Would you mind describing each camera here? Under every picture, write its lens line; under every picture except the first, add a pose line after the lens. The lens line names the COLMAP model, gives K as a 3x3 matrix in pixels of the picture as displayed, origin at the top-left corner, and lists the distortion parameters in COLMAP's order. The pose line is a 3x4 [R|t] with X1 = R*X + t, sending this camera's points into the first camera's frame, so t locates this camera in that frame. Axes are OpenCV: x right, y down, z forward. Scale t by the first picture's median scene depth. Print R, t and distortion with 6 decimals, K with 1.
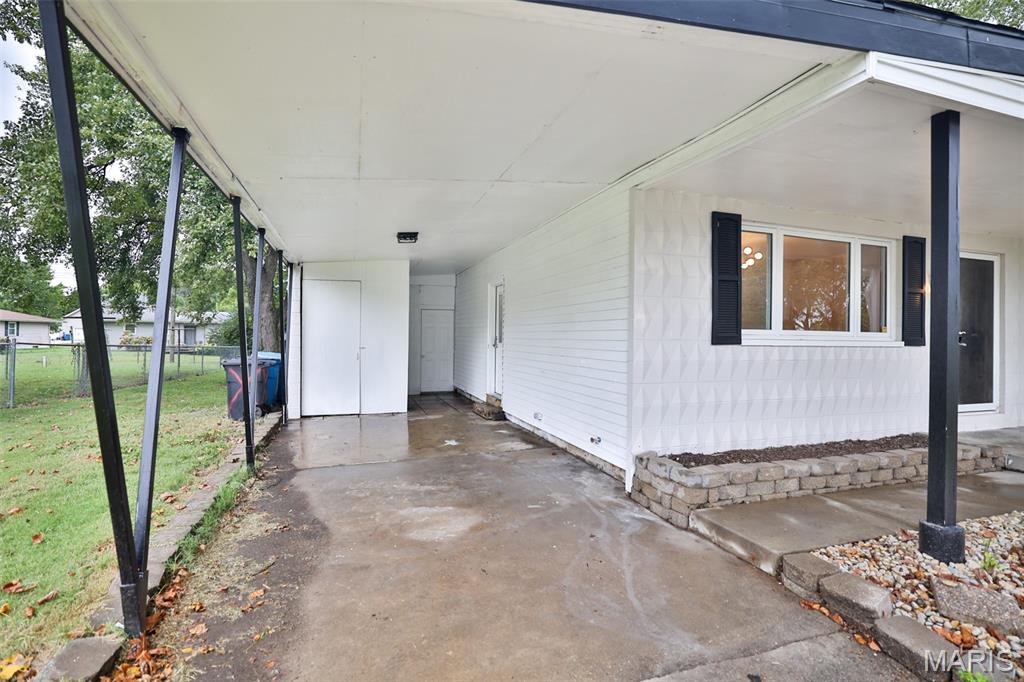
lens RADIAL K [[465.7, 0, 507.0], [0, 465.7, 336.8], [0, 0, 1]] dist [-0.037657, 0.000318]
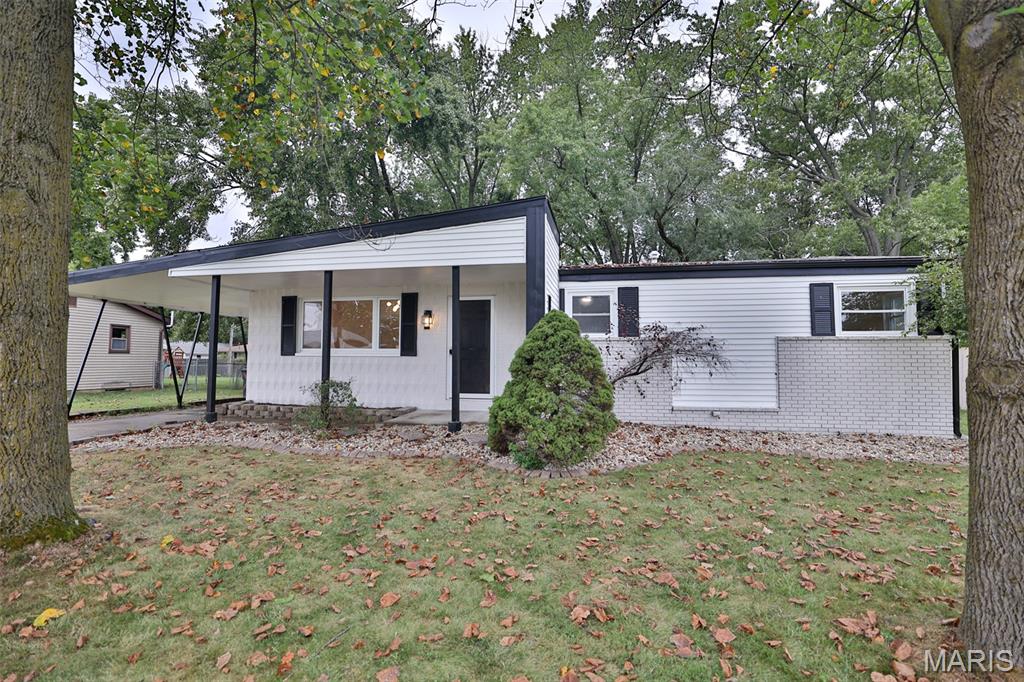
lens RADIAL K [[450.5, 0, 512.0], [0, 450.5, 341.0], [0, 0, 1]] dist [-0.043671, 0.012036]
pose [[0.890773, -0.029628, -0.453481, 2.019246], [0.004466, 0.998395, -0.056458, 0.060466], [0.454426, 0.048266, 0.889476, -0.349209]]
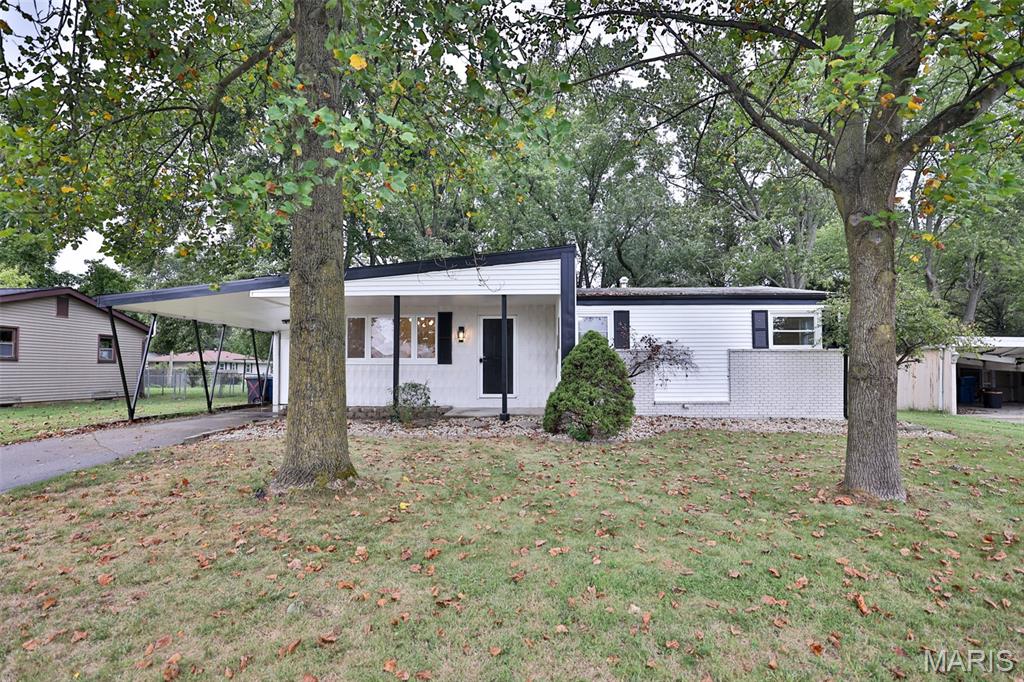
lens RADIAL K [[449.7, 0, 506.9], [0, 449.7, 359.4], [0, 0, 1]] dist [-0.036414, -0.000210]
pose [[0.943668, -0.022072, -0.330158, 1.851844], [0.011028, 0.999316, -0.035286, 0.074076], [0.330711, 0.029657, 0.943266, -0.872126]]
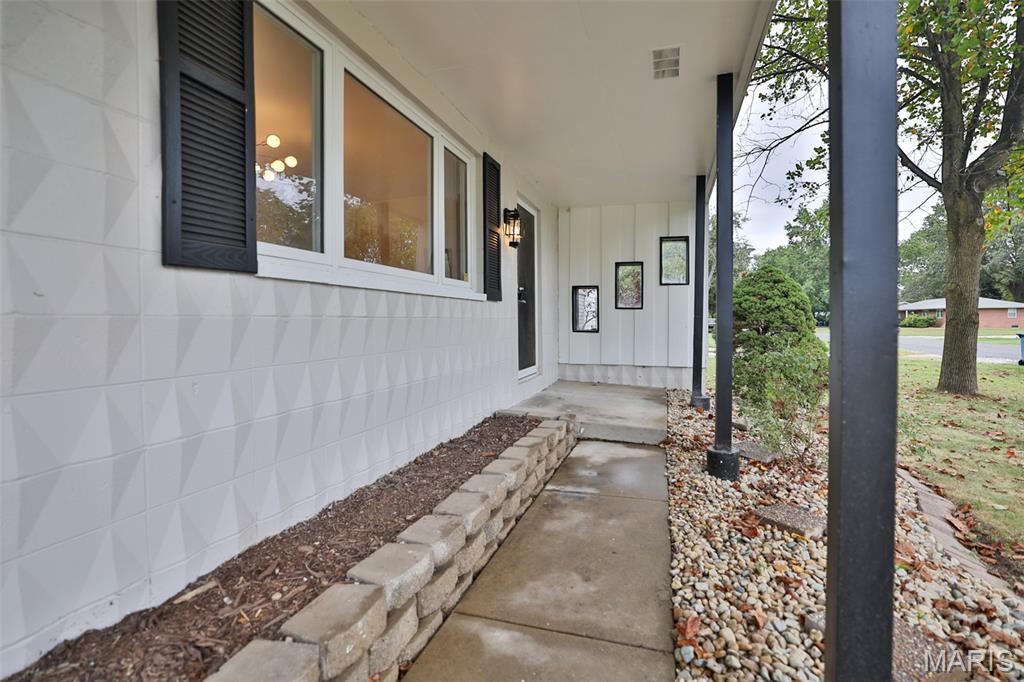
lens RADIAL K [[465.7, 0, 507.0], [0, 465.7, 336.8], [0, 0, 1]] dist [-0.037657, 0.000318]
pose [[0.586938, -0.041412, 0.808572, 0.273072], [0.009557, 0.998976, 0.044226, 0.047258], [-0.809575, -0.018230, 0.586733, 0.519006]]
